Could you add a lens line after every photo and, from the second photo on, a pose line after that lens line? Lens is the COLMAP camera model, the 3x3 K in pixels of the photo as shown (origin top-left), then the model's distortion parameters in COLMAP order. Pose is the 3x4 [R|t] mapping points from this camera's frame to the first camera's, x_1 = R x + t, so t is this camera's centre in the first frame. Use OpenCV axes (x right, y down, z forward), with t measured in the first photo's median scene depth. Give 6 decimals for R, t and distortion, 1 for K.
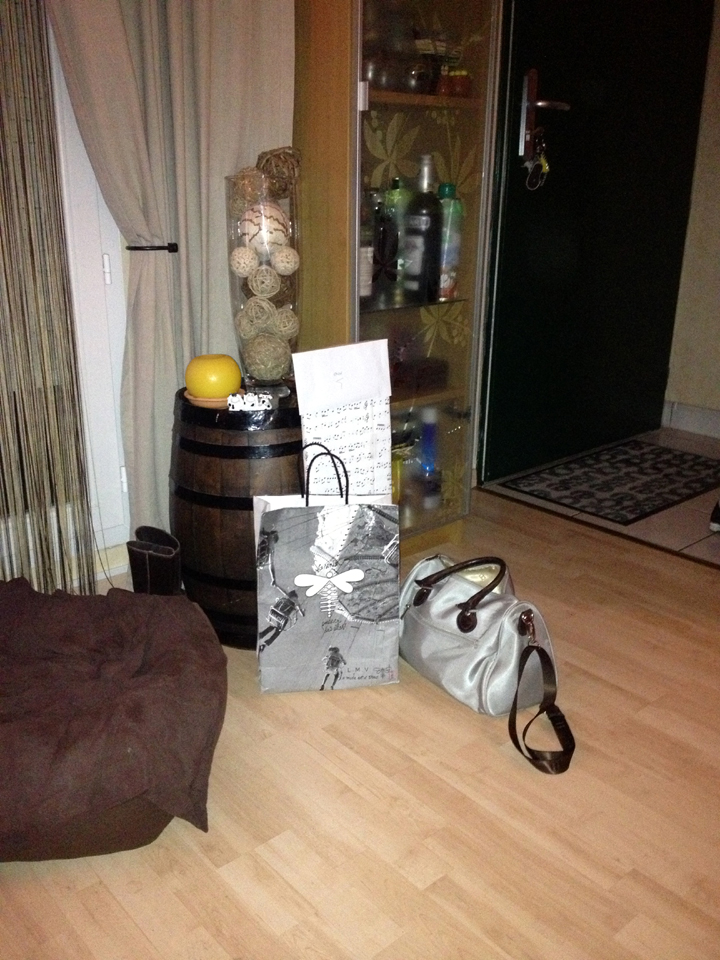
lens RADIAL K [[888.7, 0, 360.0], [0, 888.7, 480.0], [0, 0, 1]] dist [0.093001, -0.194389]
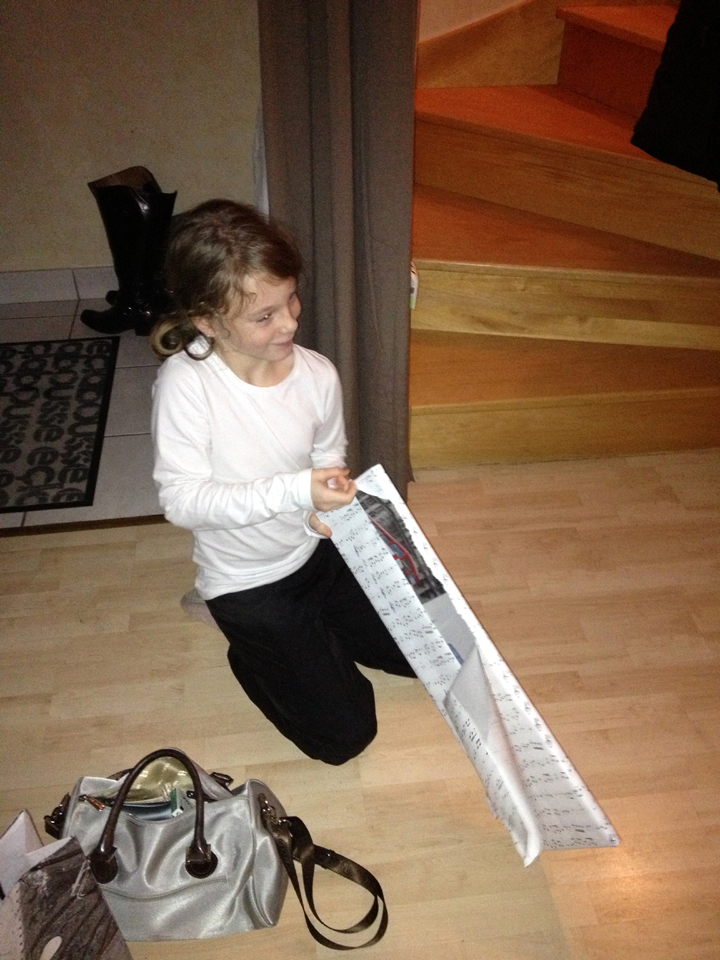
lens RADIAL K [[888.7, 0, 360.0], [0, 888.7, 480.0], [0, 0, 1]] dist [0.093001, -0.194389]
pose [[0.556630, -0.522927, 0.645531, -0.118764], [0.272545, 0.848977, 0.452722, -0.401684], [-0.784782, -0.076062, 0.615087, 0.464525]]
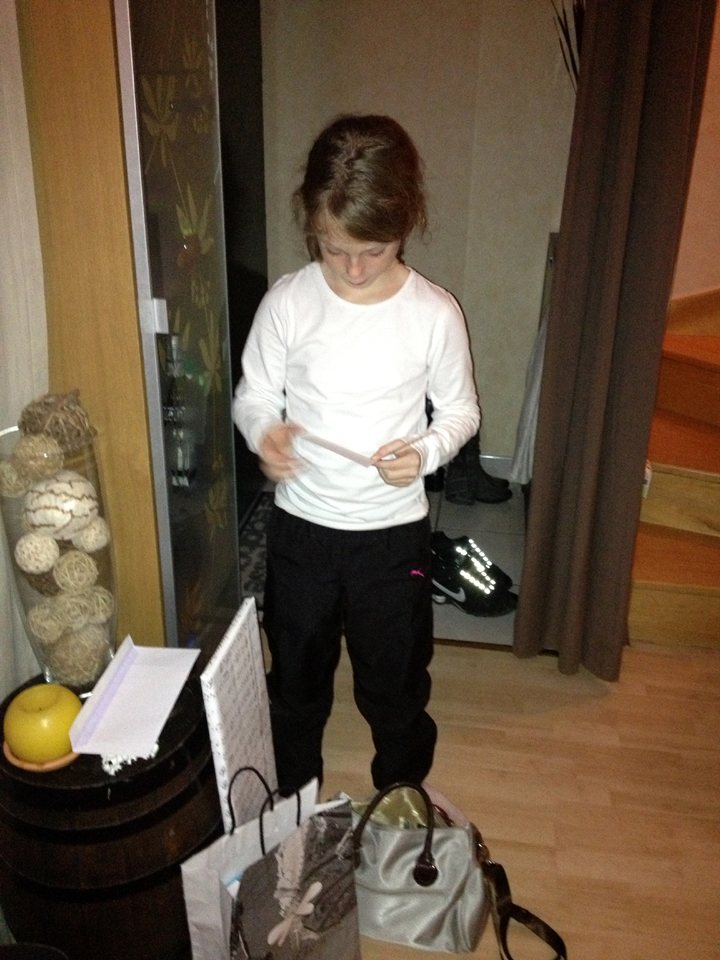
lens RADIAL K [[897.1, 0, 334.5], [0, 897.1, 477.6], [0, 0, 1]] dist [0.062455, -0.194460]
pose [[0.777544, -0.265746, 0.569916, -0.372632], [0.212152, 0.964037, 0.160078, -0.402277], [-0.591960, -0.003559, 0.805959, 0.302288]]
